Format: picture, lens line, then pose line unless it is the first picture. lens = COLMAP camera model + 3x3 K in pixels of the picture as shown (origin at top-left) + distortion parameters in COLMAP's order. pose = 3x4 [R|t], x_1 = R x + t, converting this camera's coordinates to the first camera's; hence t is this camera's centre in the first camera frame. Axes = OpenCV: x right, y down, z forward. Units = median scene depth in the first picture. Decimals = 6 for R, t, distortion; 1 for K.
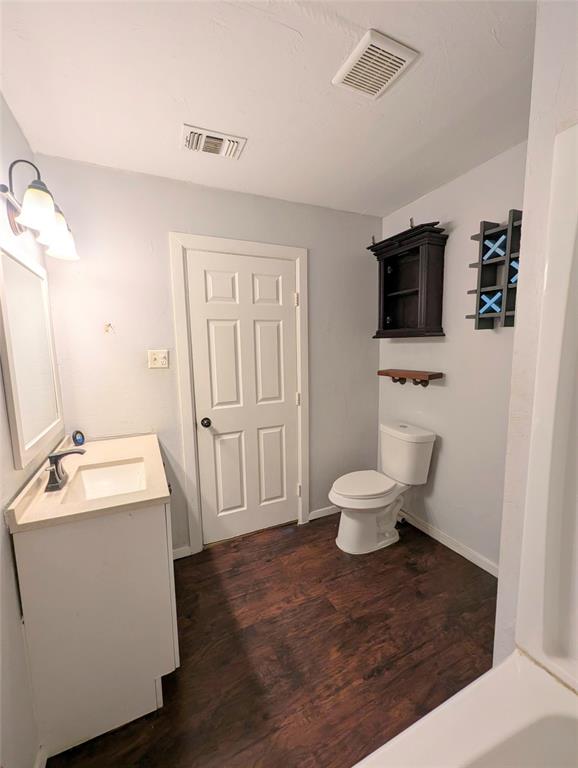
lens RADIAL K [[317.8, 0, 289.1], [0, 317.8, 385.7], [0, 0, 1]] dist [-0.000459, -0.000314]
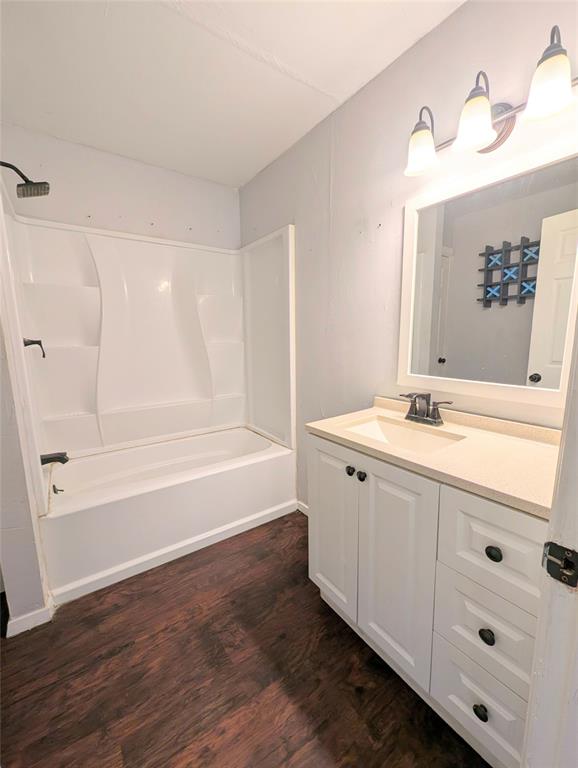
lens RADIAL K [[317.8, 0, 289.1], [0, 317.8, 385.7], [0, 0, 1]] dist [-0.000459, -0.000314]
pose [[-0.983951, 0.059810, -0.168119, -0.106448], [0.012913, 0.963550, 0.267216, -0.084150], [0.177973, 0.260756, -0.948858, 1.641898]]
